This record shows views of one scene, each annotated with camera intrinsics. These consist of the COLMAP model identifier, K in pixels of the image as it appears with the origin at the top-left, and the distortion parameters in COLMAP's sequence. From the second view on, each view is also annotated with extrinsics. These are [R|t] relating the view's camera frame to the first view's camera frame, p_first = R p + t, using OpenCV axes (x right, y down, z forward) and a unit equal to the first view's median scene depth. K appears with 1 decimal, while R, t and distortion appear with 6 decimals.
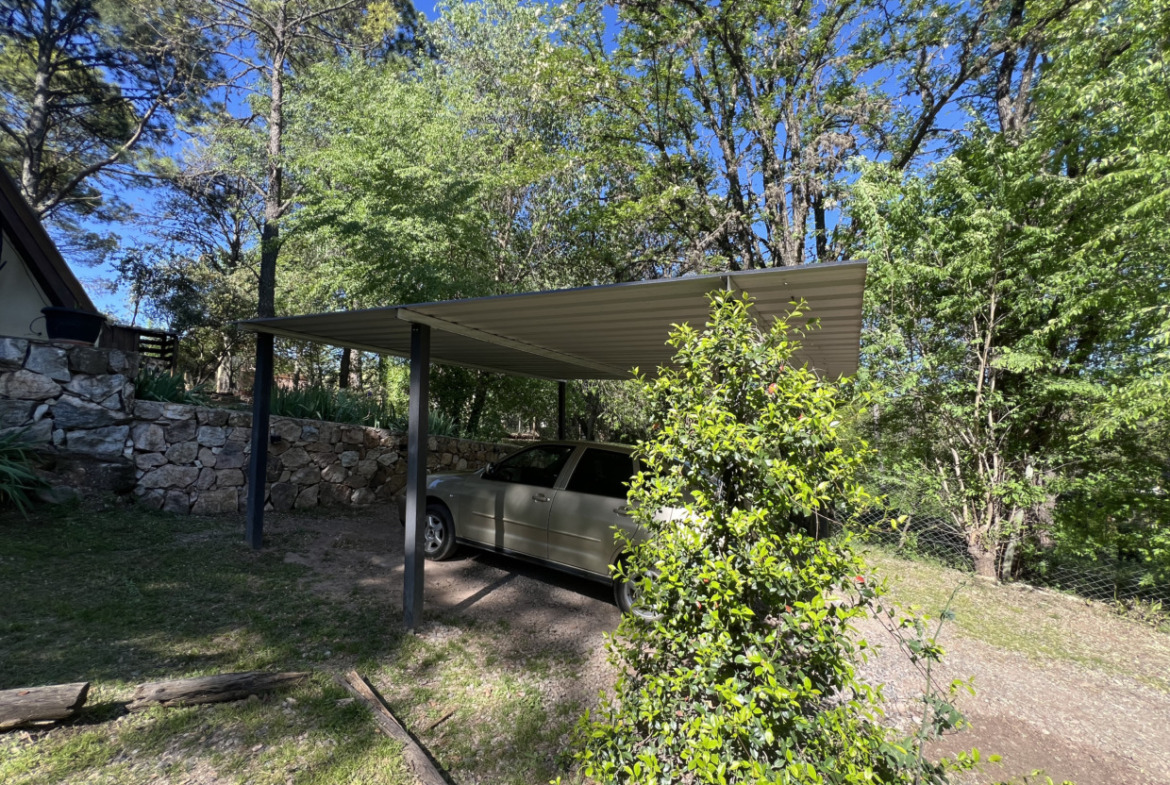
lens RADIAL K [[465.4, 0, 587.7], [0, 465.4, 392.1], [0, 0, 1]] dist [-0.000325, 0.000370]
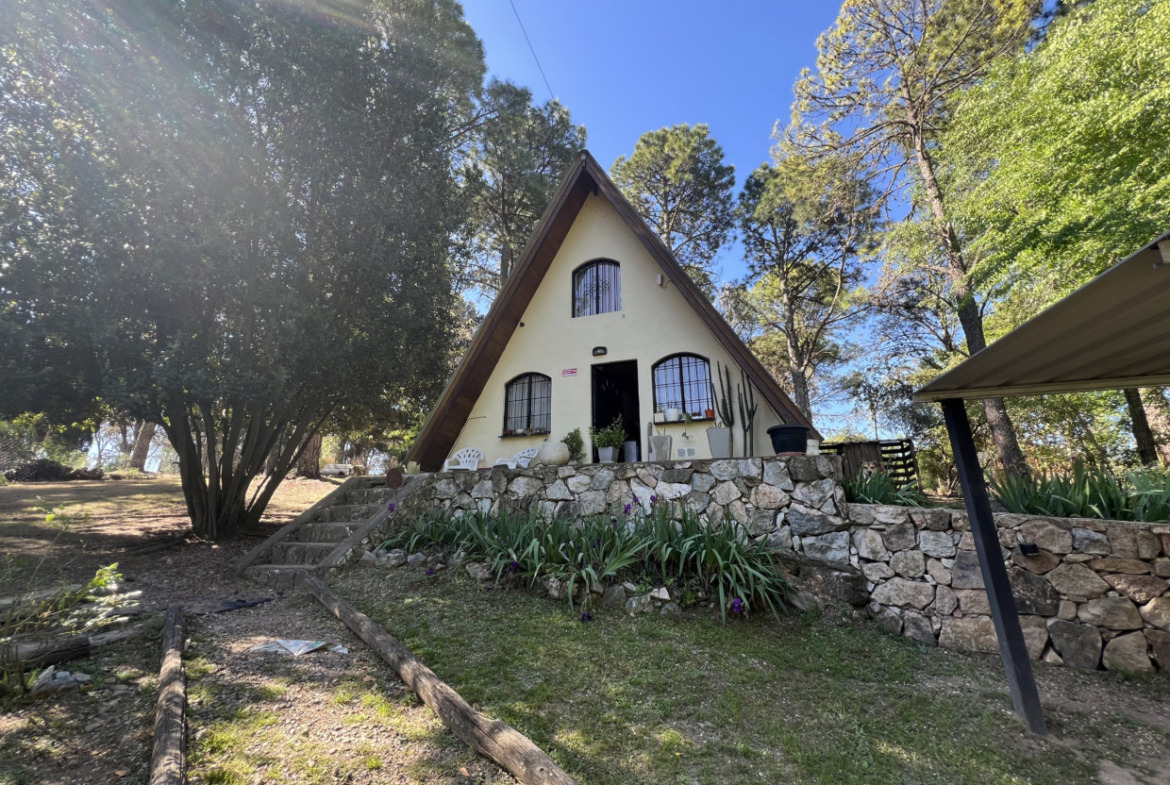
lens RADIAL K [[465.4, 0, 587.7], [0, 465.4, 392.1], [0, 0, 1]] dist [-0.000325, 0.000370]
pose [[0.190961, -0.297454, -0.935444, -0.099358], [0.082365, 0.954476, -0.286692, 0.027735], [0.978136, -0.022301, 0.206767, 0.271437]]
